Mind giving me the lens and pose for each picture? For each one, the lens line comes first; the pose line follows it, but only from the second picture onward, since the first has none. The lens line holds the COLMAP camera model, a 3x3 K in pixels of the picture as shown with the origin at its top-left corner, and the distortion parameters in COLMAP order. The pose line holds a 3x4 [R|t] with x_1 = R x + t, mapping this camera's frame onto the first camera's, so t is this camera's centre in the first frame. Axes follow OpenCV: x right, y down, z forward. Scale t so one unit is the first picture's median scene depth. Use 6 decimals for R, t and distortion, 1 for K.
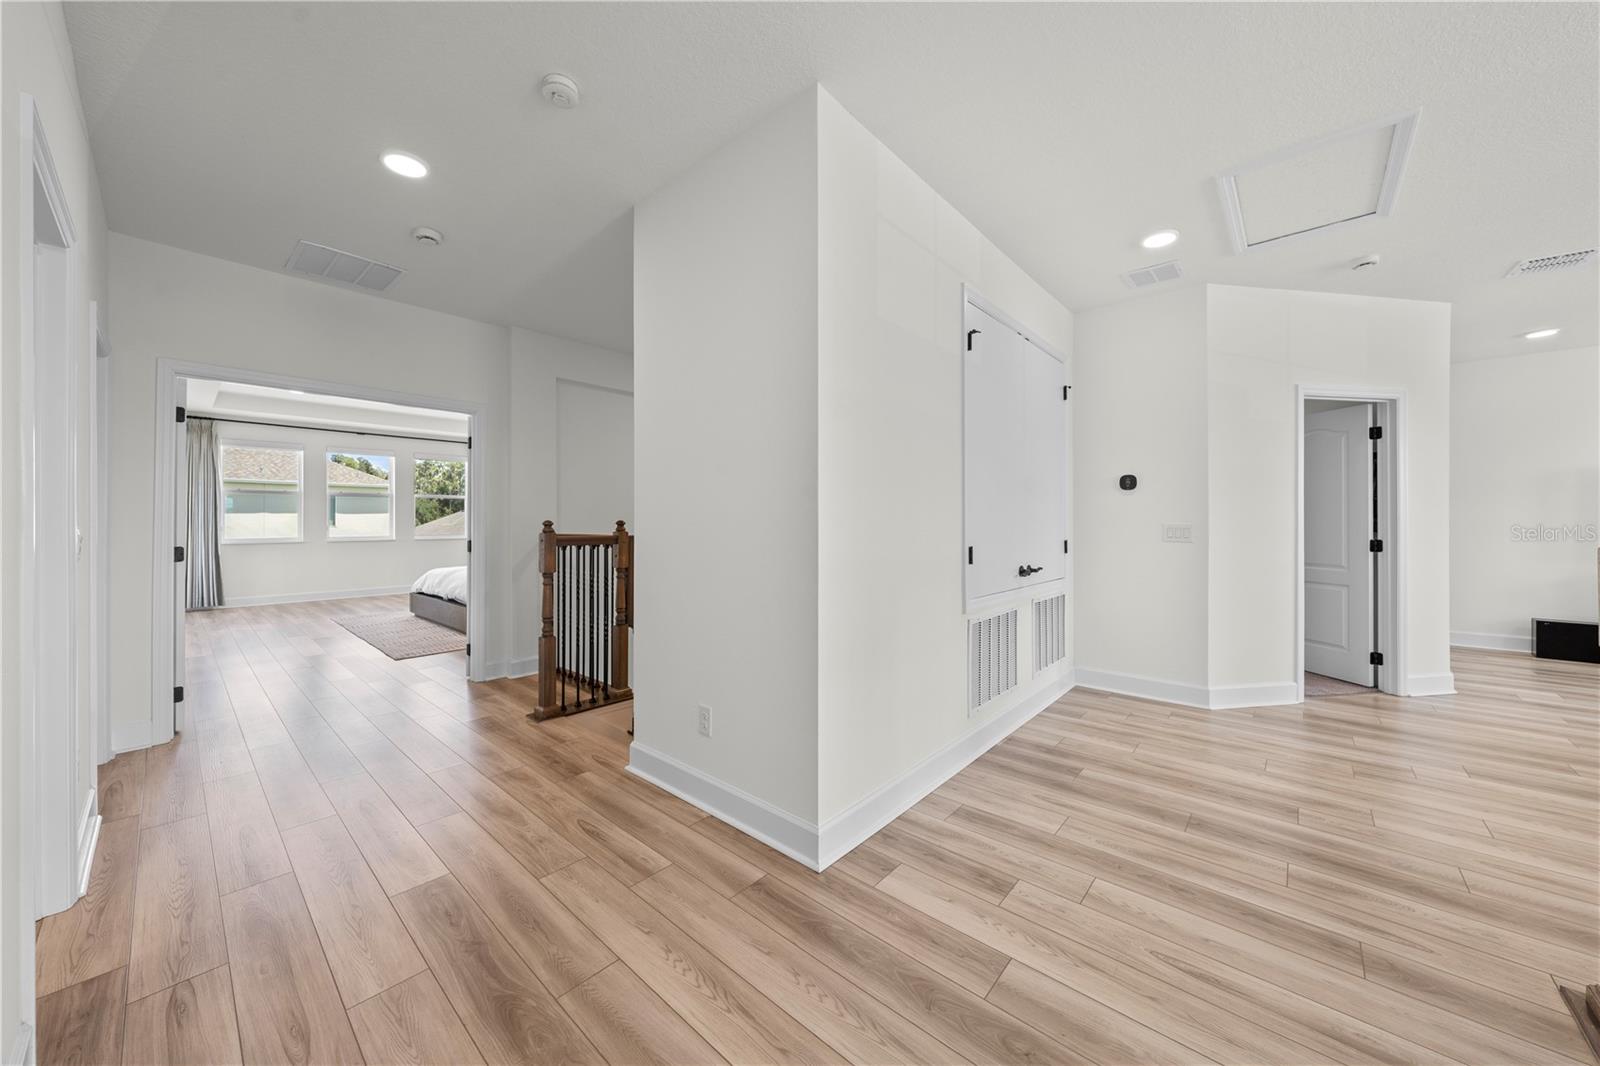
lens RADIAL K [[558.1, 0, 796.8], [0, 558.1, 526.9], [0, 0, 1]] dist [0.002088, 0.000133]
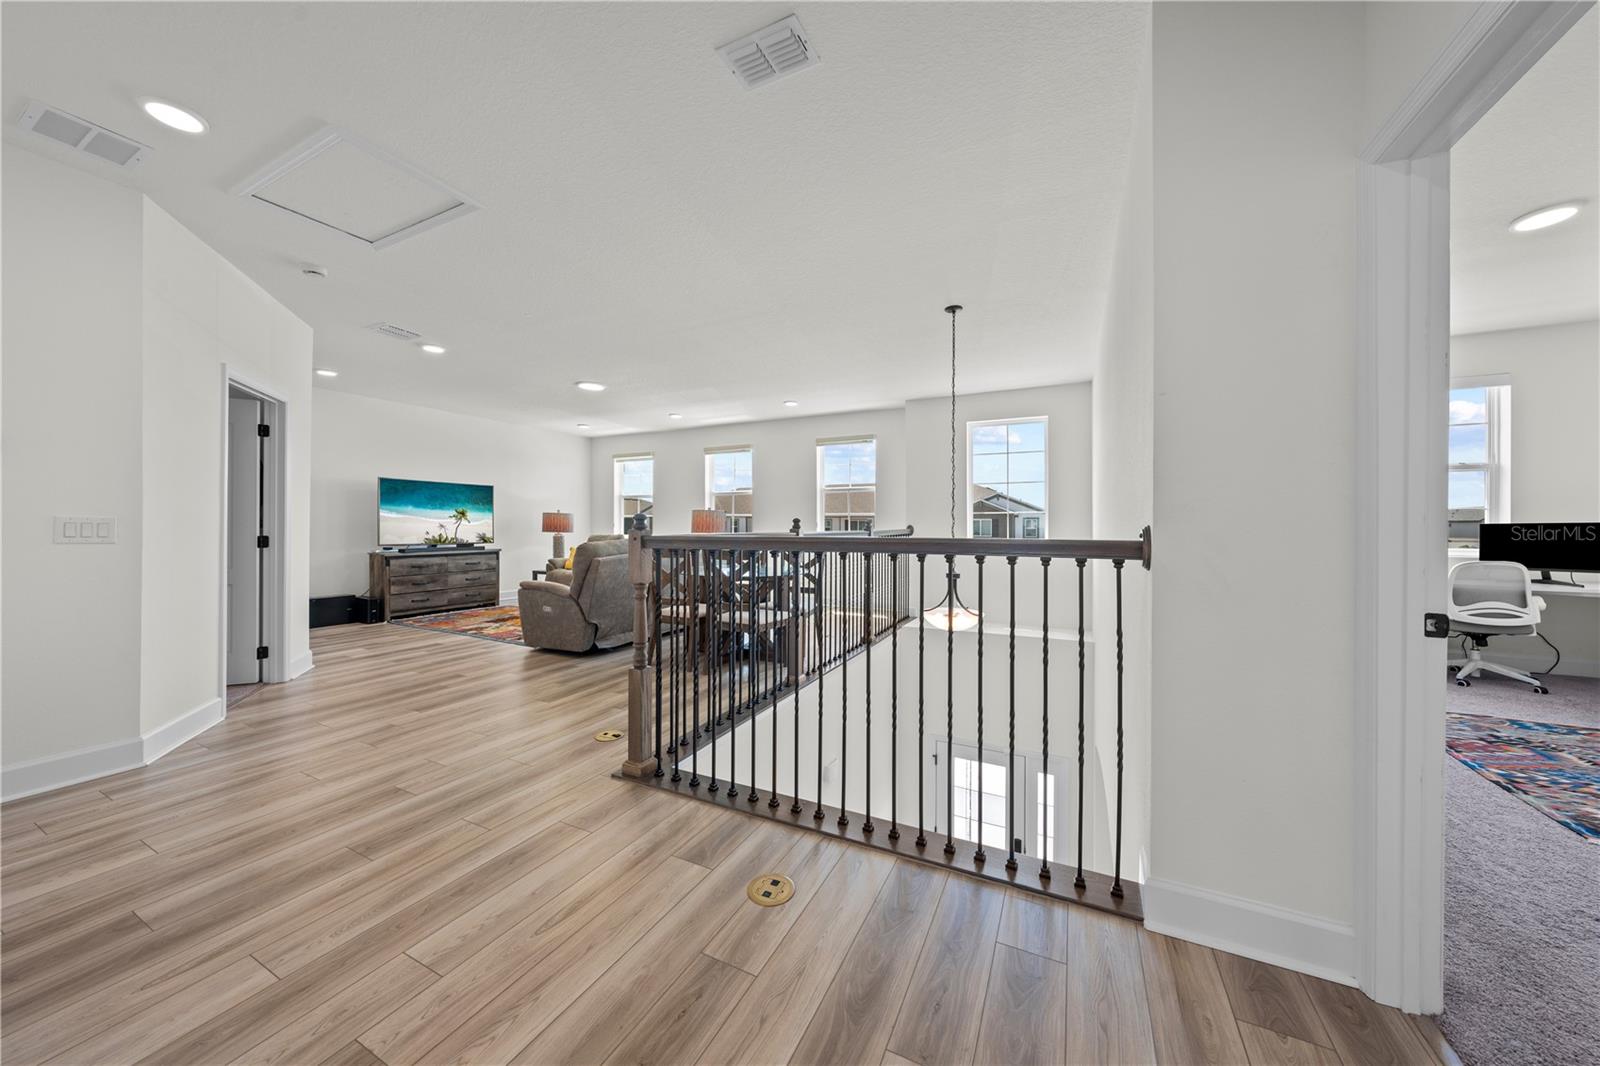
lens RADIAL K [[522.3, 0, 829.0], [0, 522.3, 524.3], [0, 0, 1]] dist [0.000903, 0.000000]
pose [[-0.255085, 0.001464, 0.966918, -0.239202], [0.003809, 0.999993, -0.000509, 0.011213], [-0.966911, 0.003553, -0.255088, 0.413375]]
